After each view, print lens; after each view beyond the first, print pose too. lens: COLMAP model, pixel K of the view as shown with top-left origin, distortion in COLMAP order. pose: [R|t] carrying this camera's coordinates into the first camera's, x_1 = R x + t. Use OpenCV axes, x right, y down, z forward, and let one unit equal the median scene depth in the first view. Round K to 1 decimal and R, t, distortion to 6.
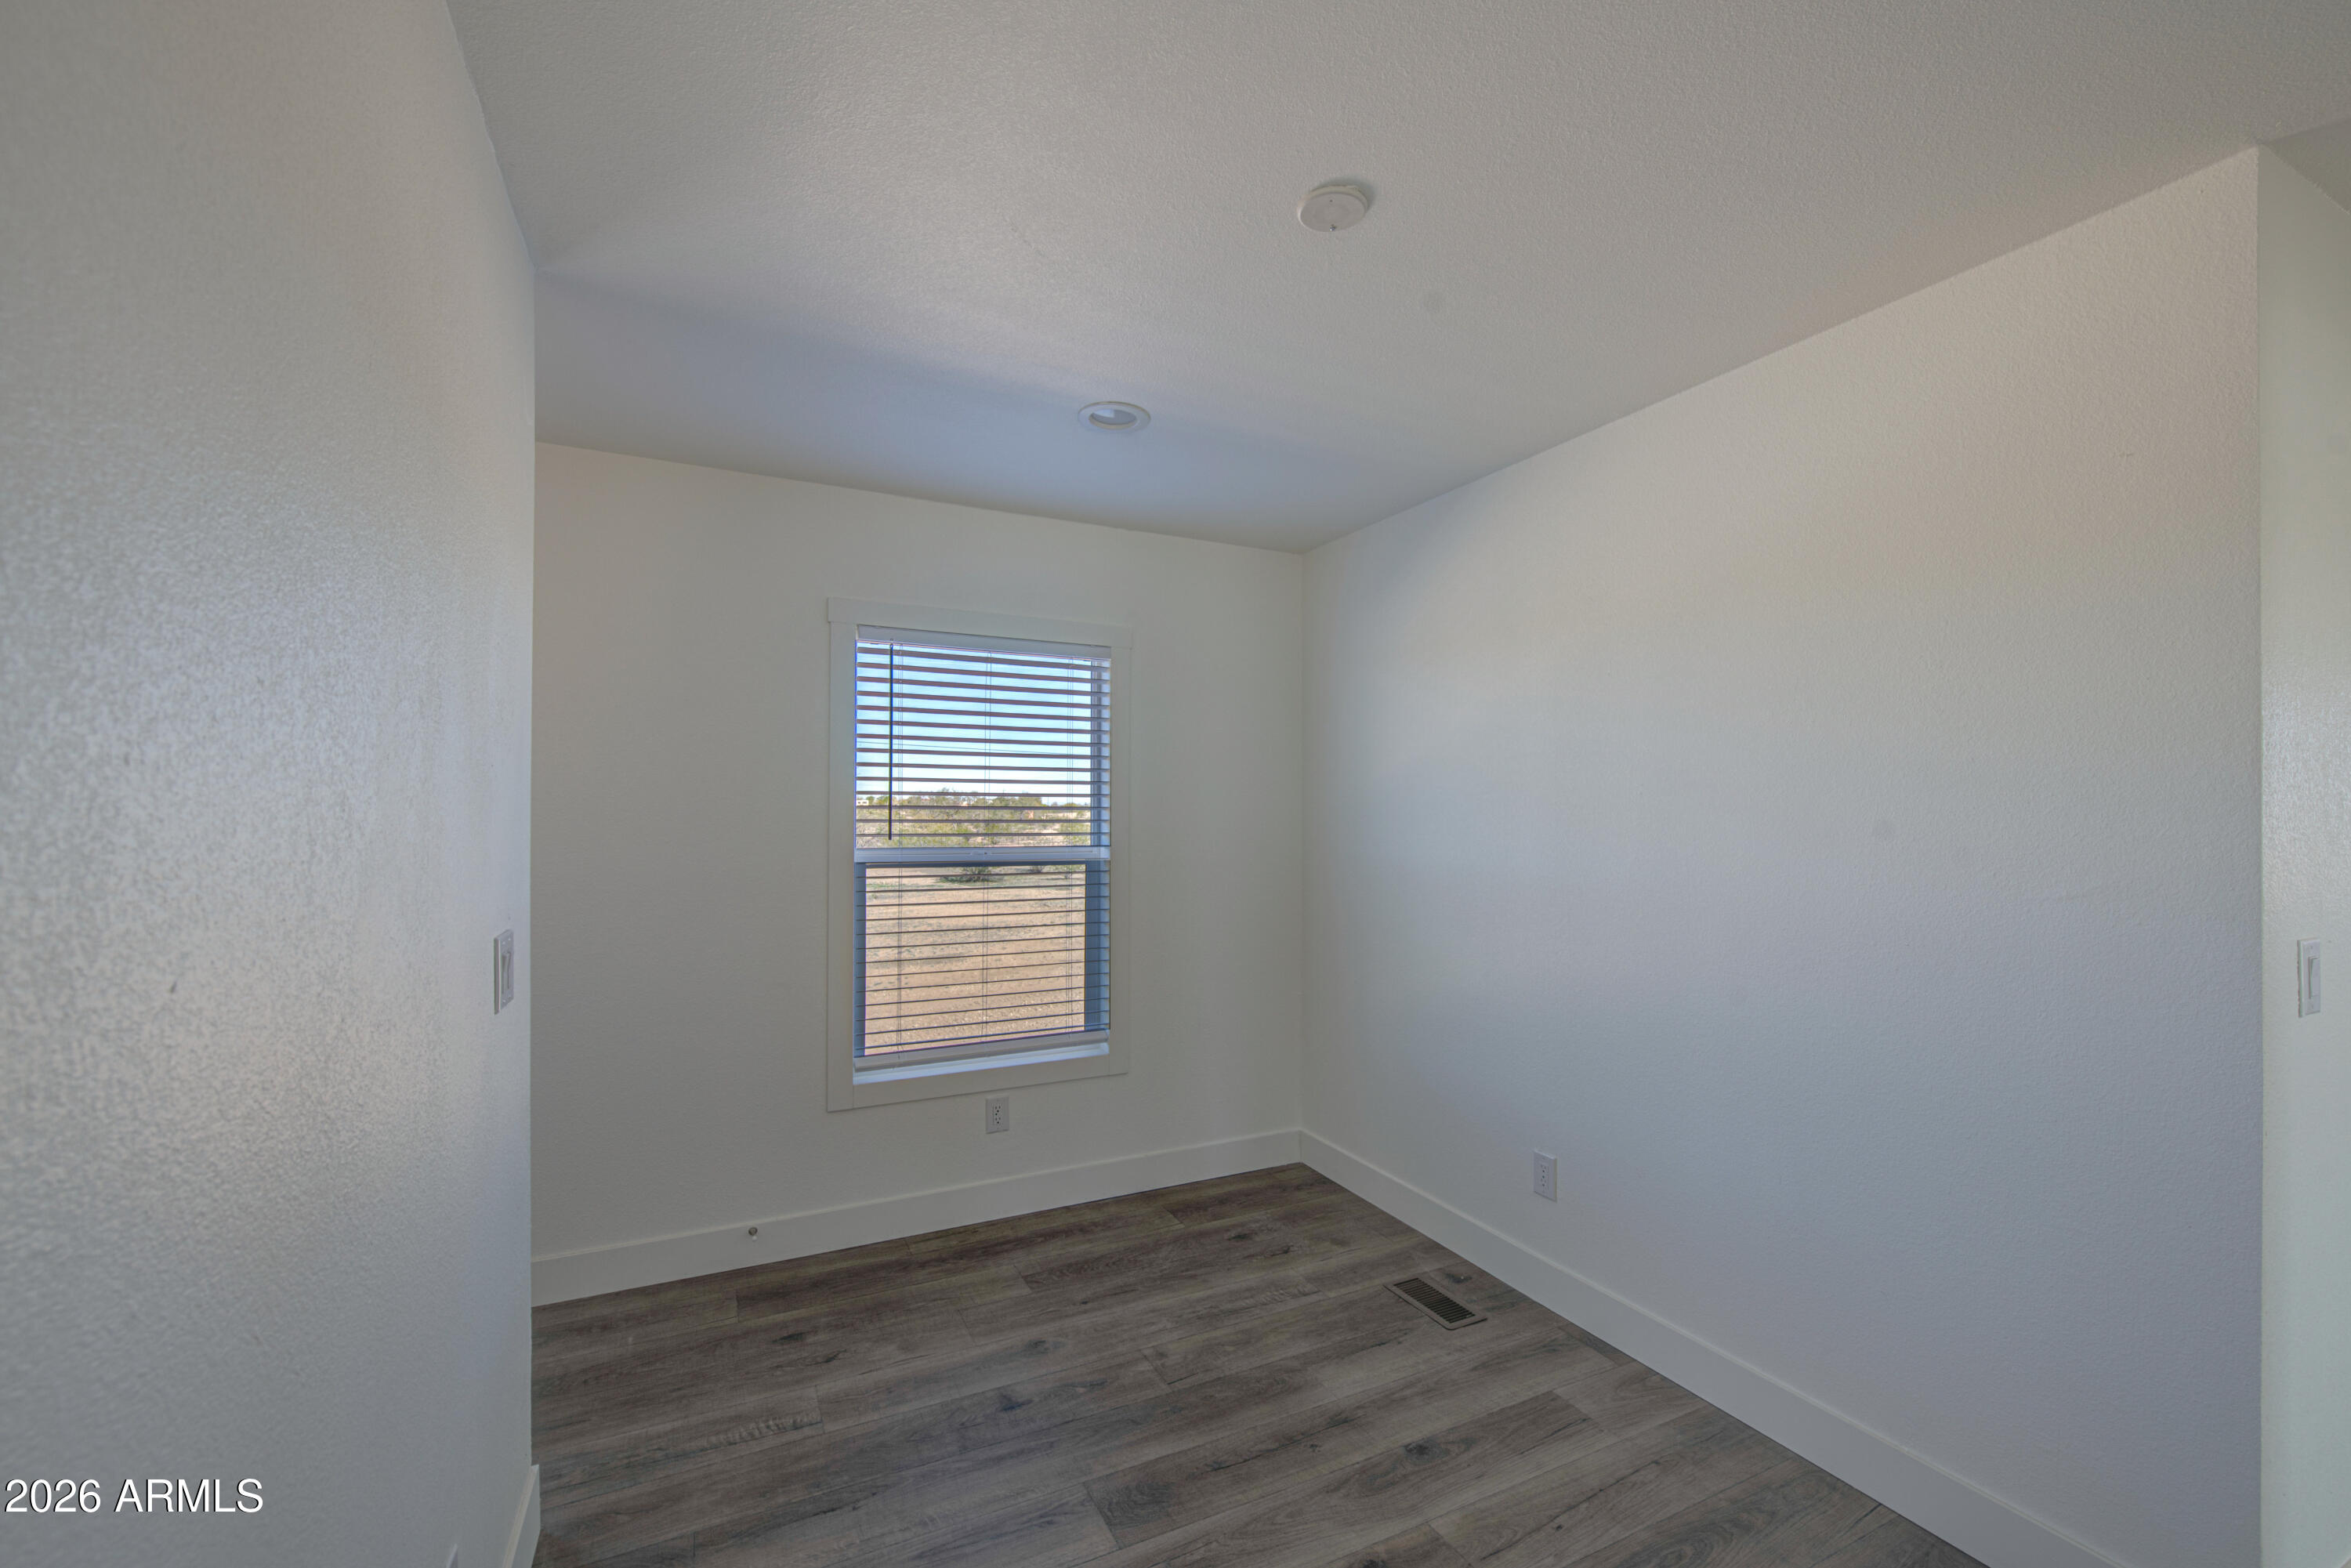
lens RADIAL K [[988.9, 0, 1181.6], [0, 988.9, 833.7], [0, 0, 1]] dist [-0.002401, -0.000607]
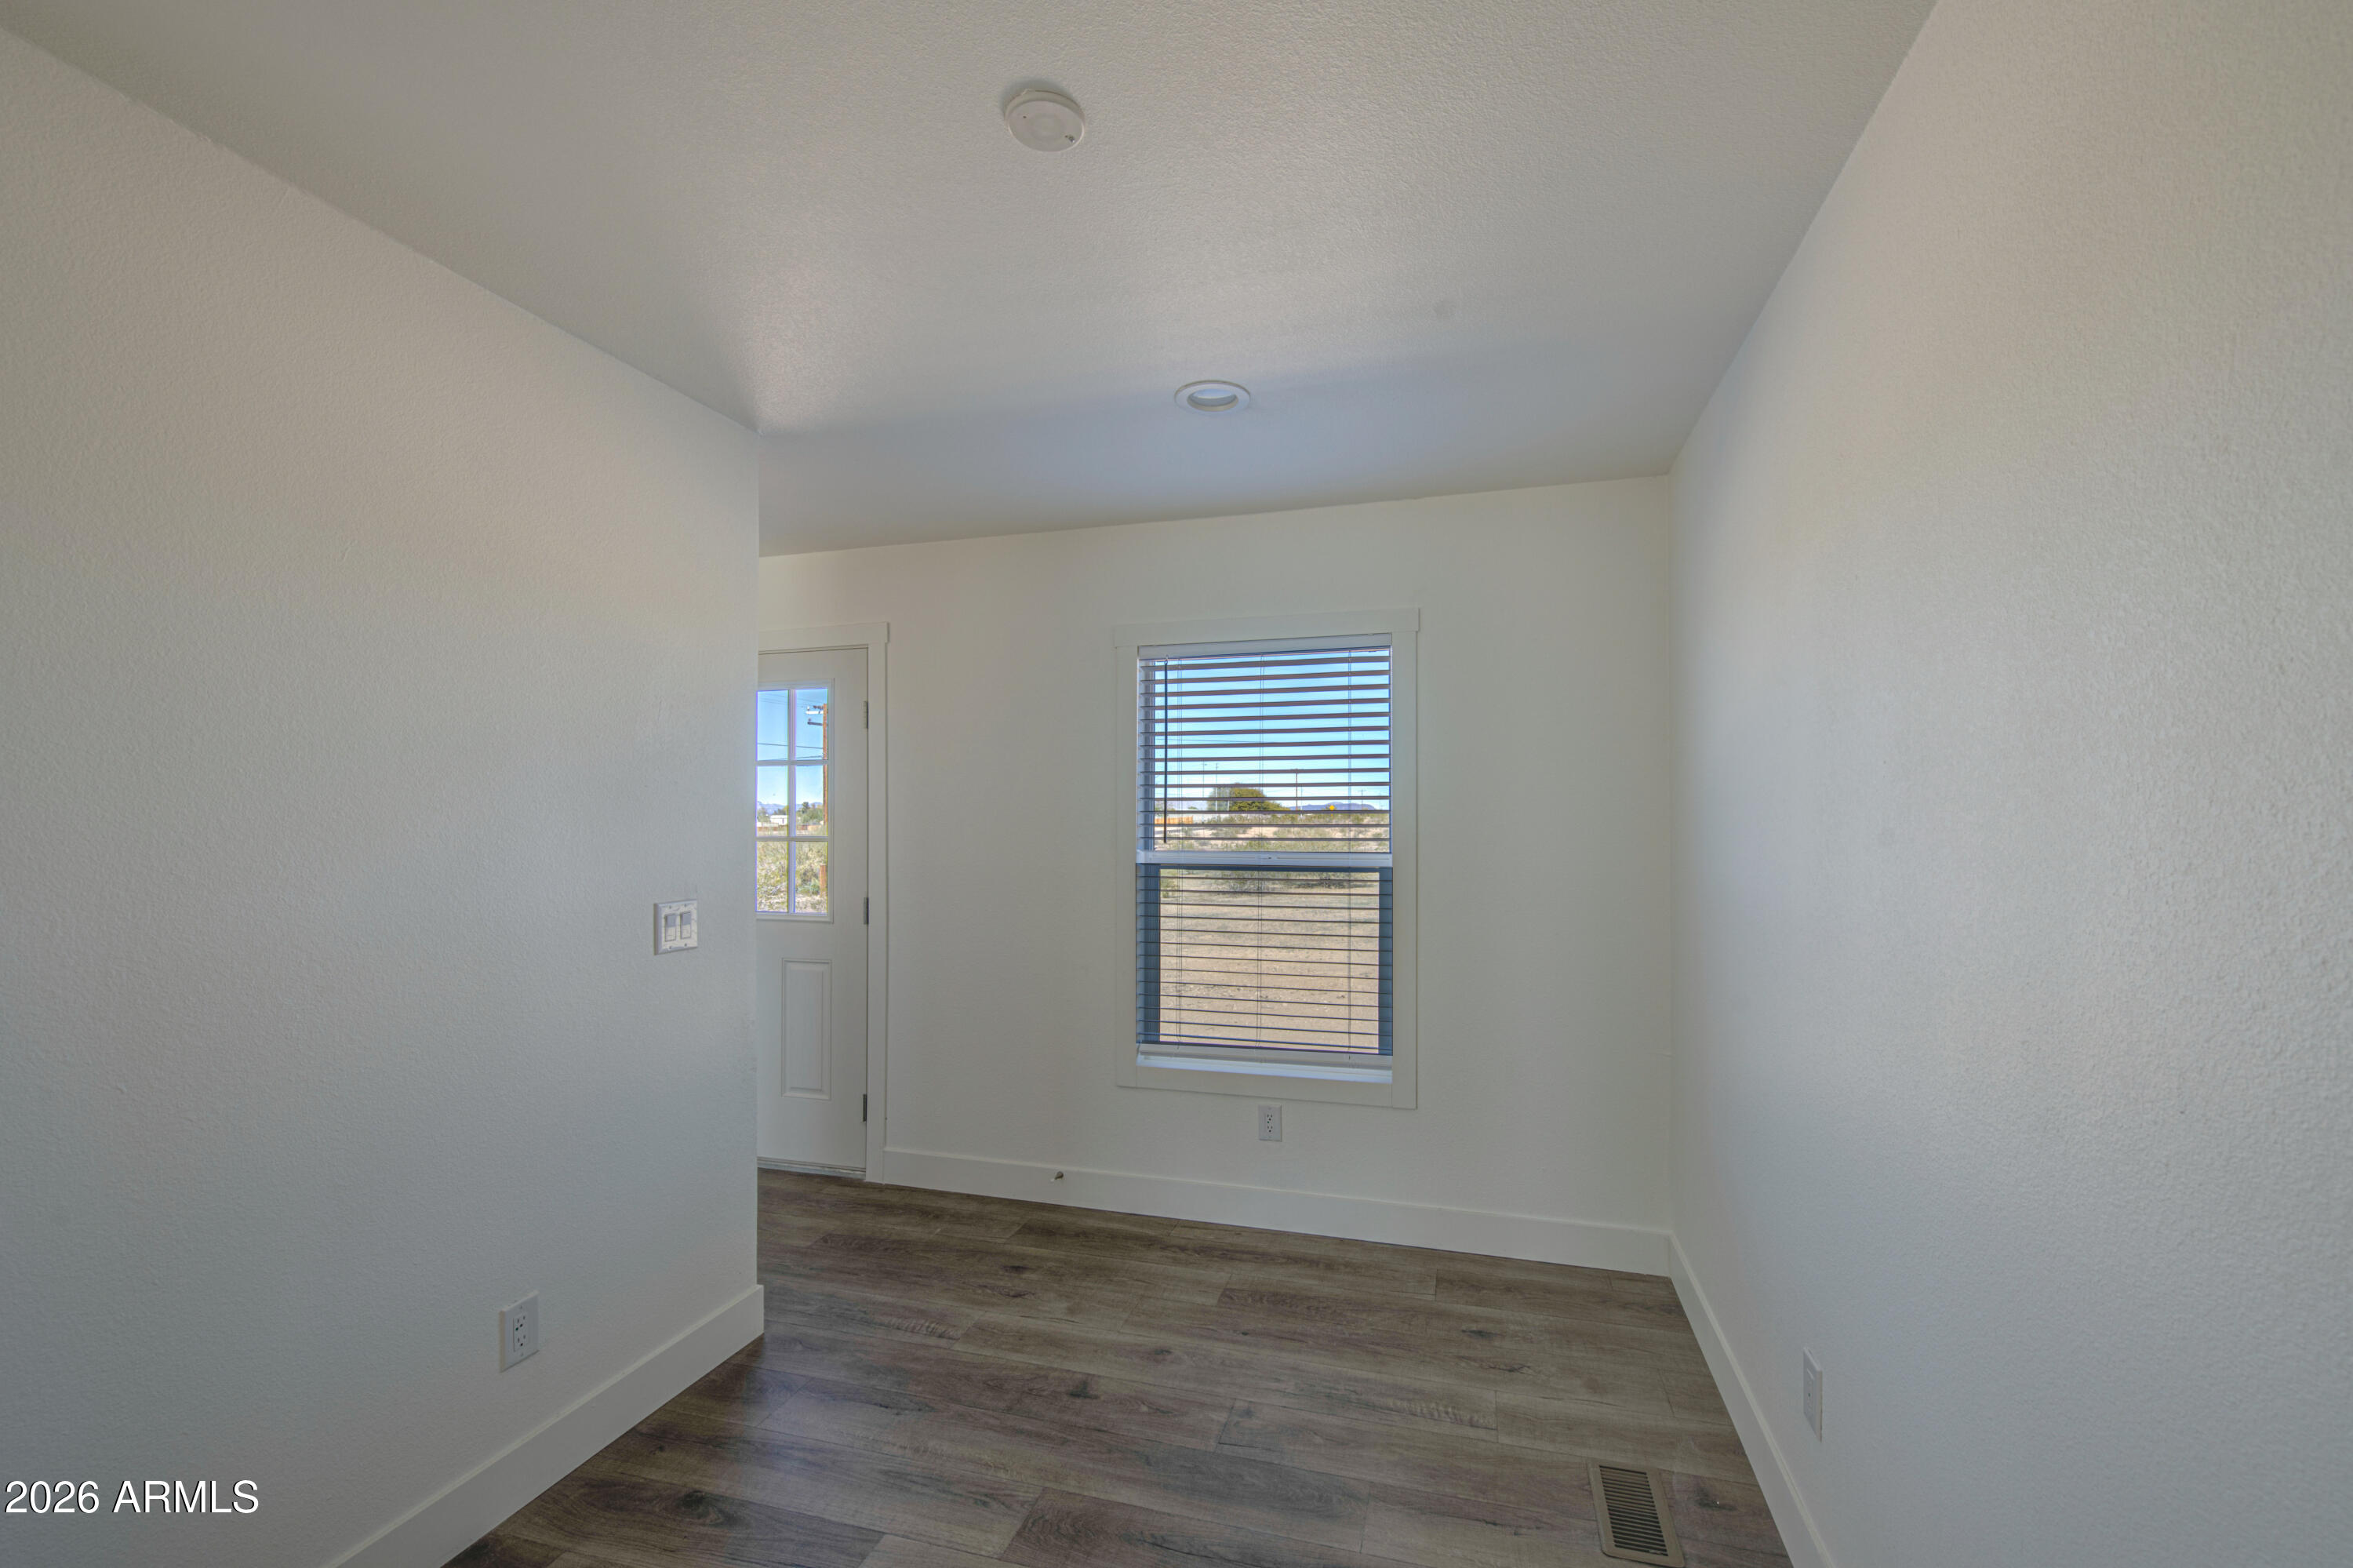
lens RADIAL K [[971.8, 0, 1178.7], [0, 971.8, 798.0], [0, 0, 1]] dist [0.000410, -0.000521]
pose [[0.728197, -0.016852, -0.685160, 0.480669], [-0.012283, 0.999216, -0.037630, -0.003526], [0.685258, 0.035817, 0.727420, 0.246646]]
